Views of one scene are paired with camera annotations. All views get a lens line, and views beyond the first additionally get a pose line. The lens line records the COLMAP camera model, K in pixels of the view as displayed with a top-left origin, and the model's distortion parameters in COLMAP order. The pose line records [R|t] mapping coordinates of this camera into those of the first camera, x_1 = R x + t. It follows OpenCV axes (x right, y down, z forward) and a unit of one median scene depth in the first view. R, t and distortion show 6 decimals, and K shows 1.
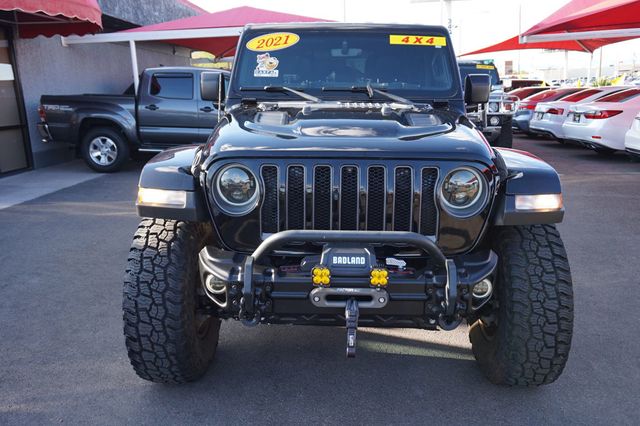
lens RADIAL K [[547.5, 0, 320.0], [0, 547.5, 213.0], [0, 0, 1]] dist [0.007847, 0.004121]
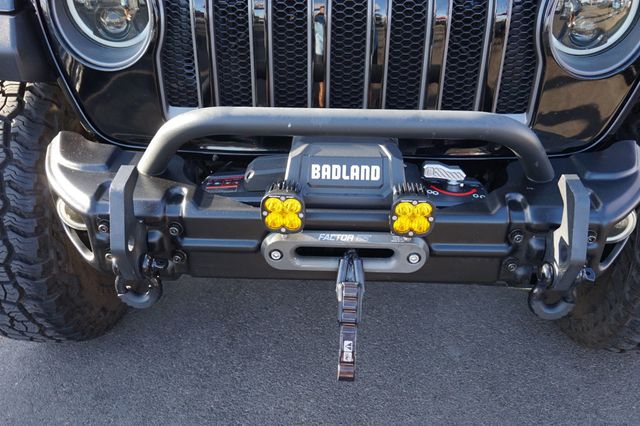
lens RADIAL K [[547.5, 0, 320.0], [0, 547.5, 213.0], [0, 0, 1]] dist [0.007847, 0.004121]
pose [[0.999994, 0.002183, -0.002828, 0.032578], [-0.001295, 0.959206, 0.282704, -0.011160], [0.003330, -0.282699, 0.959203, 0.545756]]
